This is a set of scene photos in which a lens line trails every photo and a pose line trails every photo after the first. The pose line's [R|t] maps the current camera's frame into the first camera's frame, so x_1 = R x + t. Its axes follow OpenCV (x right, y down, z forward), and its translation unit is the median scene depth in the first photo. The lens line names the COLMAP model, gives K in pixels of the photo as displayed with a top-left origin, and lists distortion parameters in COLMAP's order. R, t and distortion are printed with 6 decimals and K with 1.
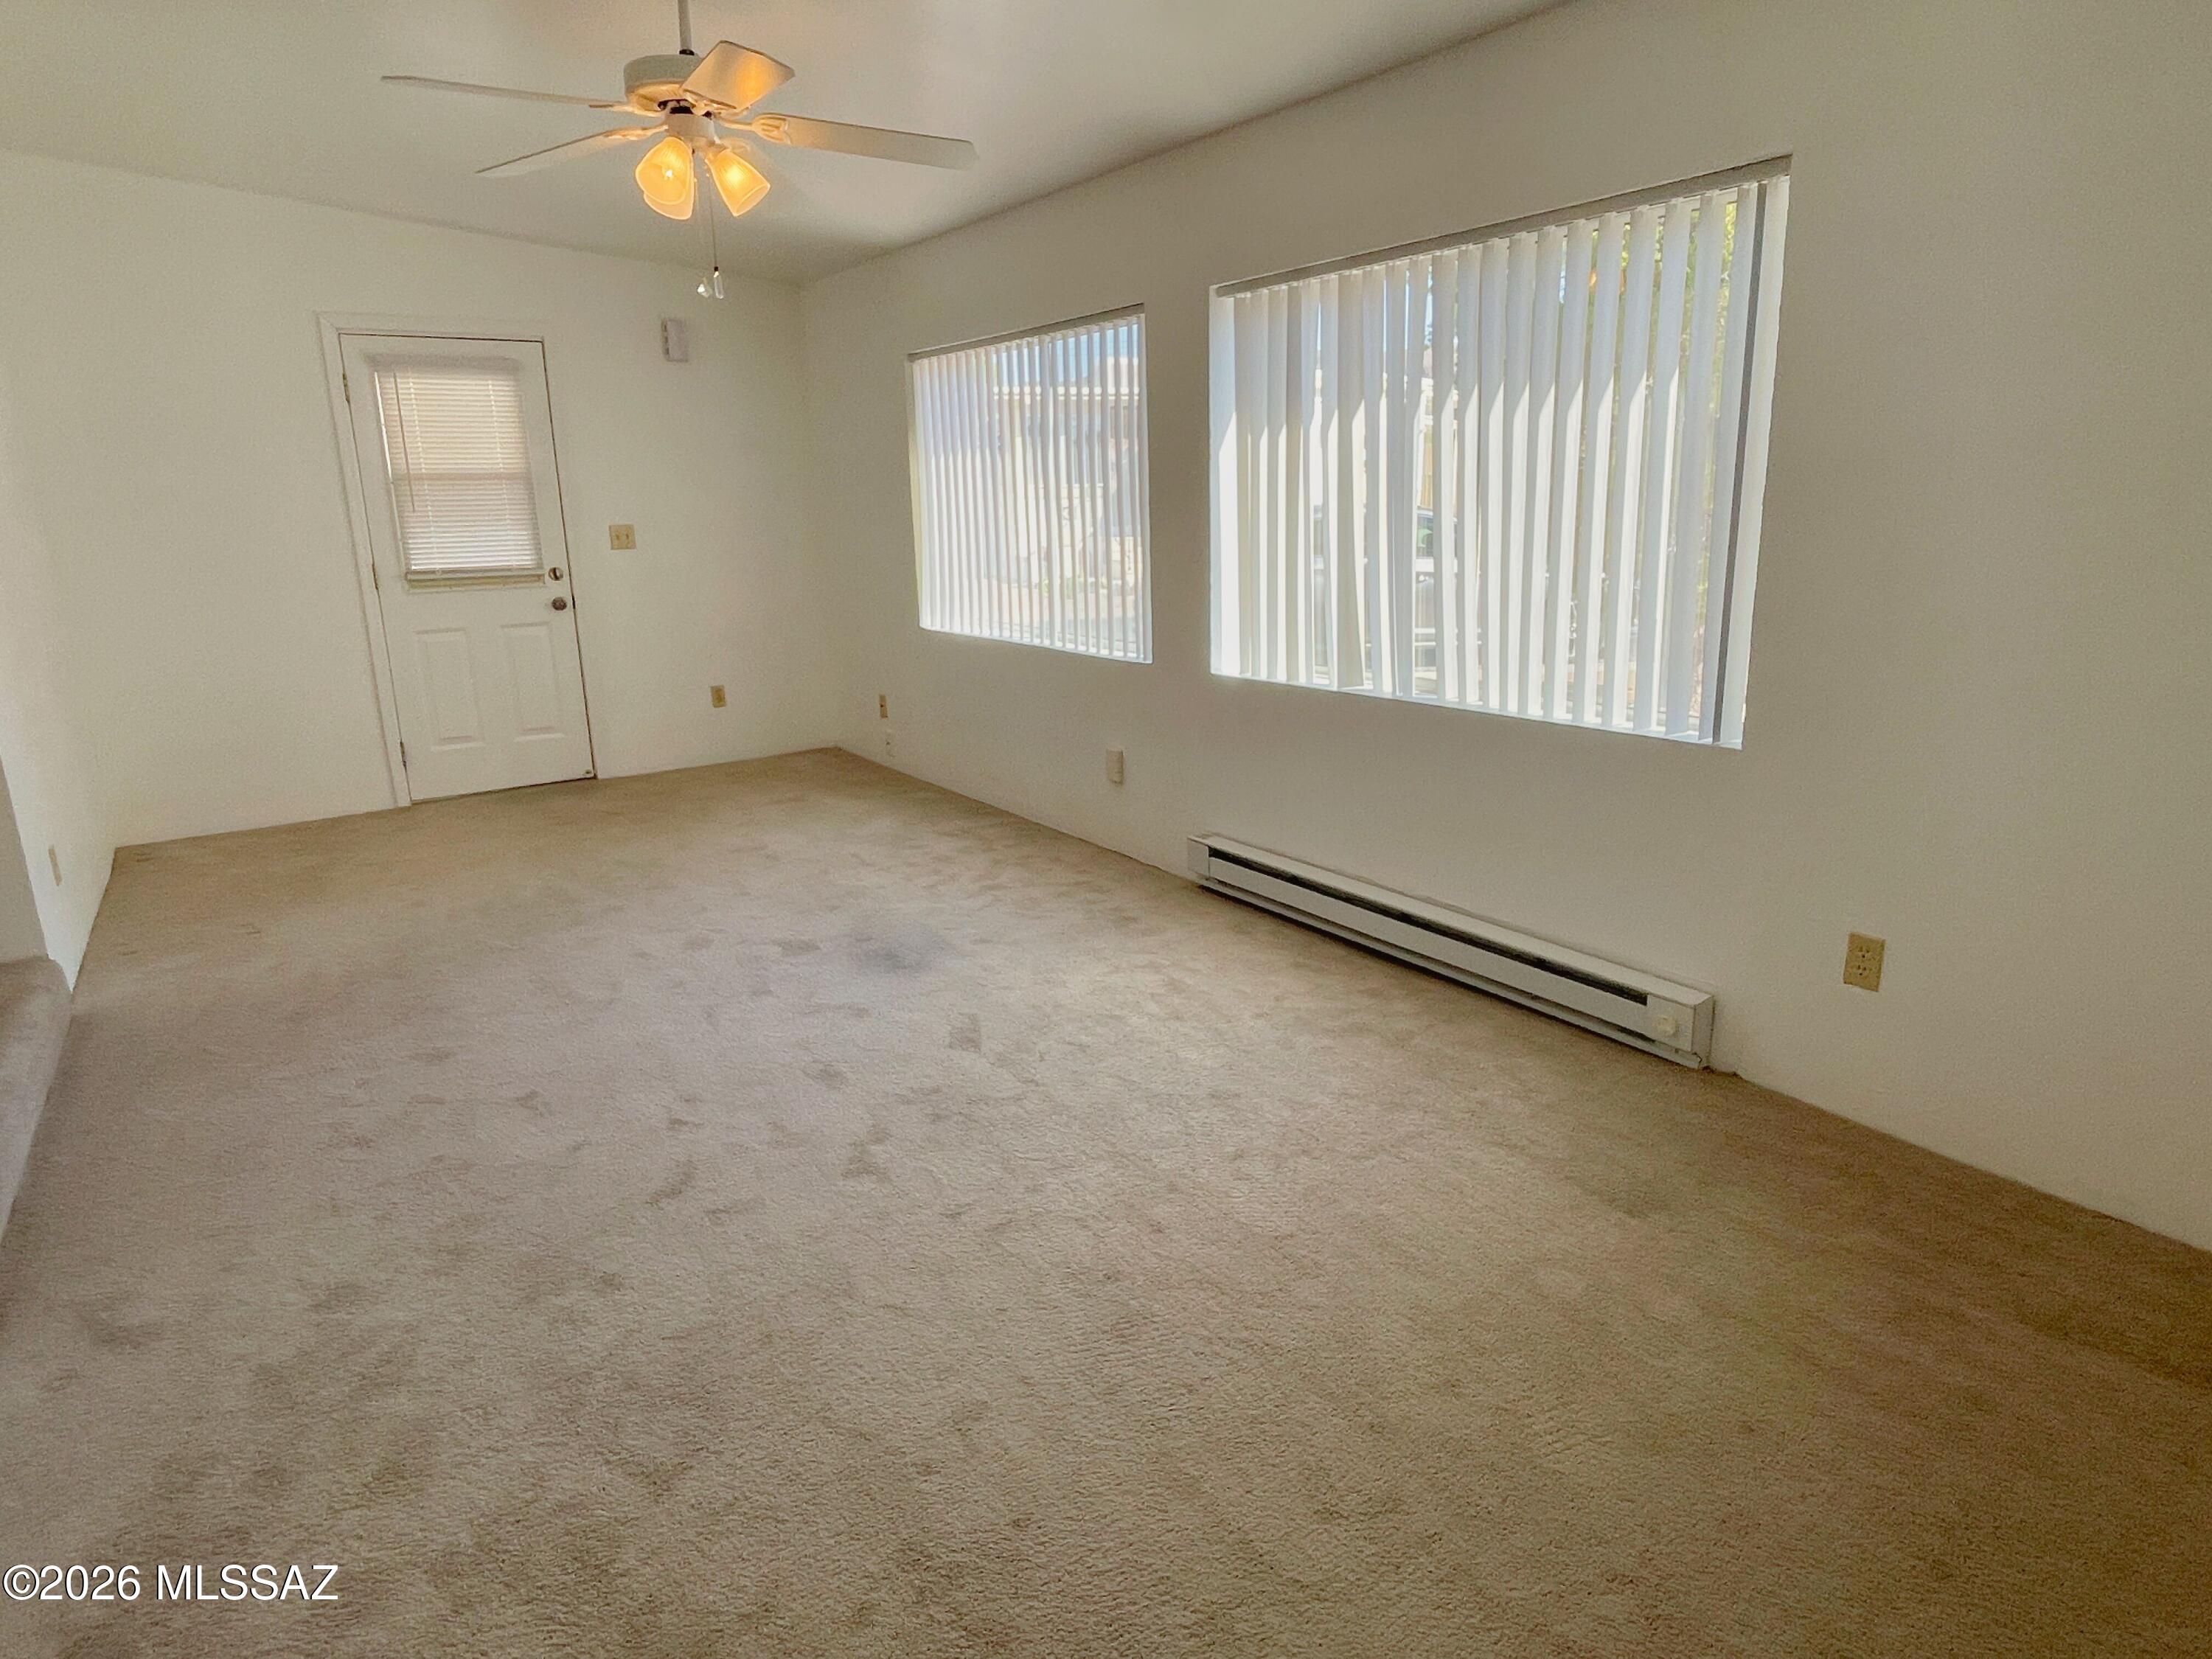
lens RADIAL K [[1298.7, 0, 1103.7], [0, 1298.7, 823.2], [0, 0, 1]] dist [0.000527, -0.003432]
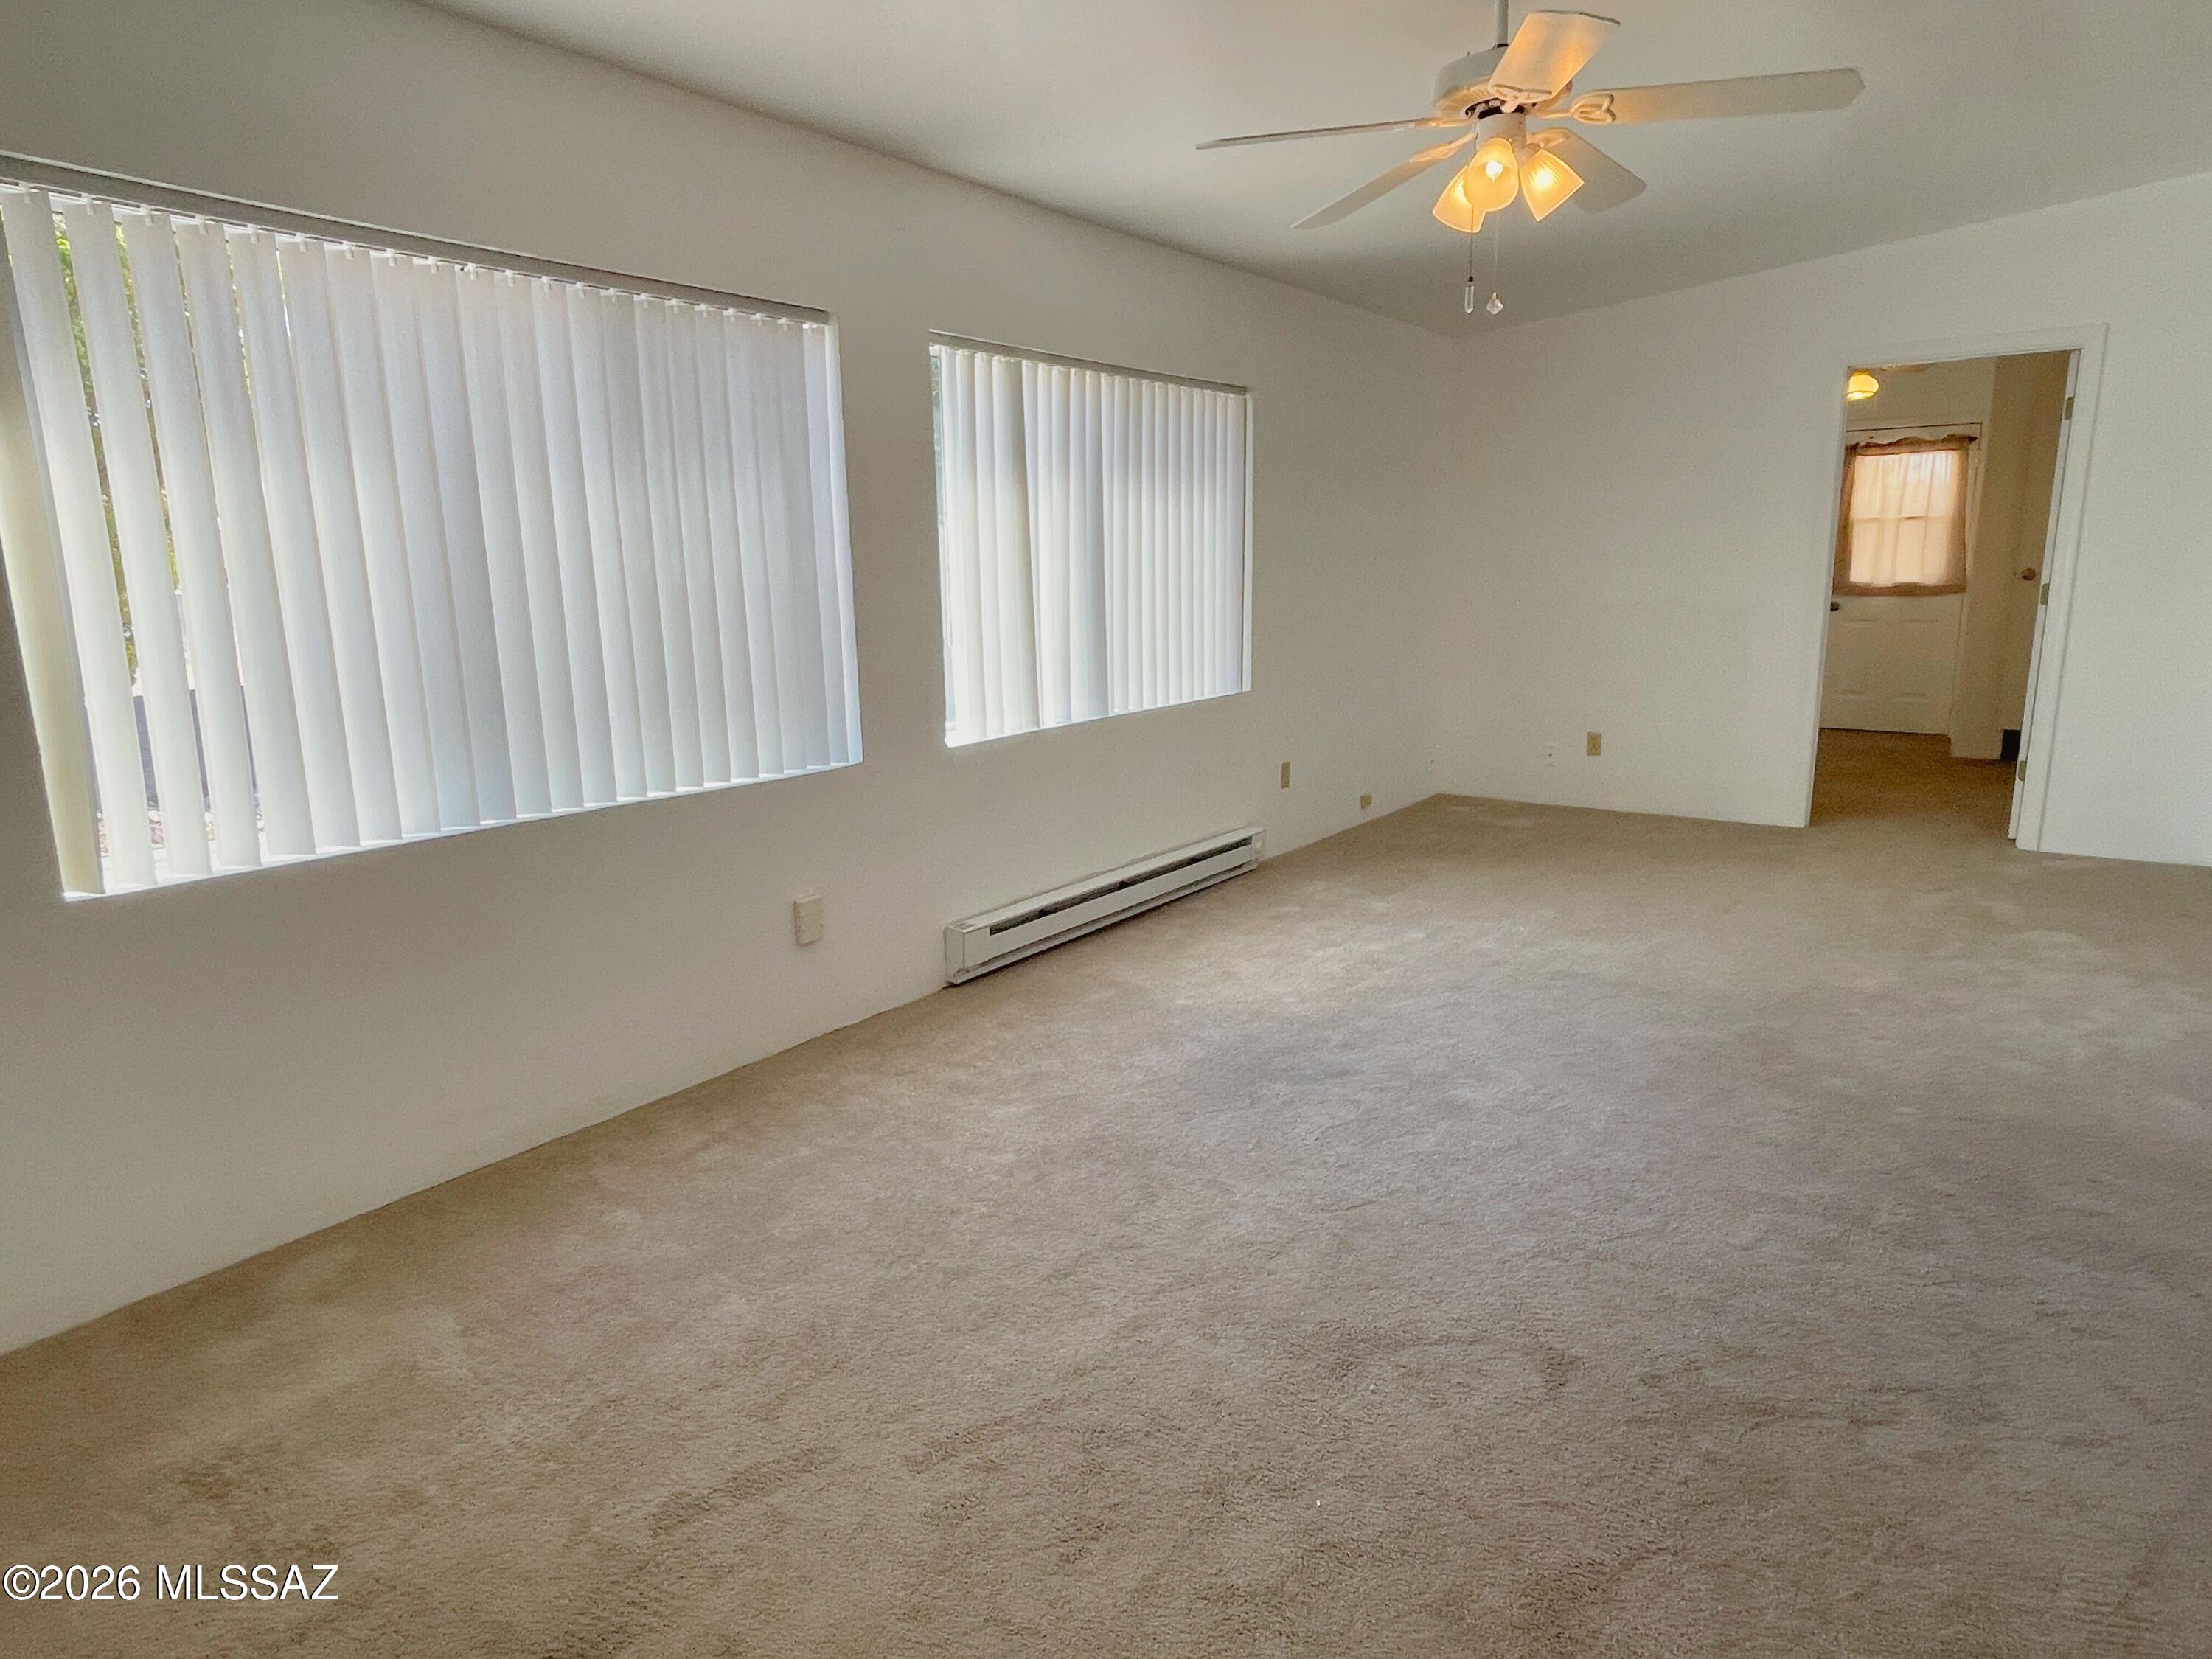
lens RADIAL K [[1298.7, 0, 1088.7], [0, 1298.7, 831.9], [0, 0, 1]] dist [0.000527, -0.003432]
pose [[-0.314770, -0.176662, 0.932583, -0.907170], [0.252956, 0.931379, 0.261813, -0.308120], [-0.914841, 0.318313, -0.248482, 1.289679]]
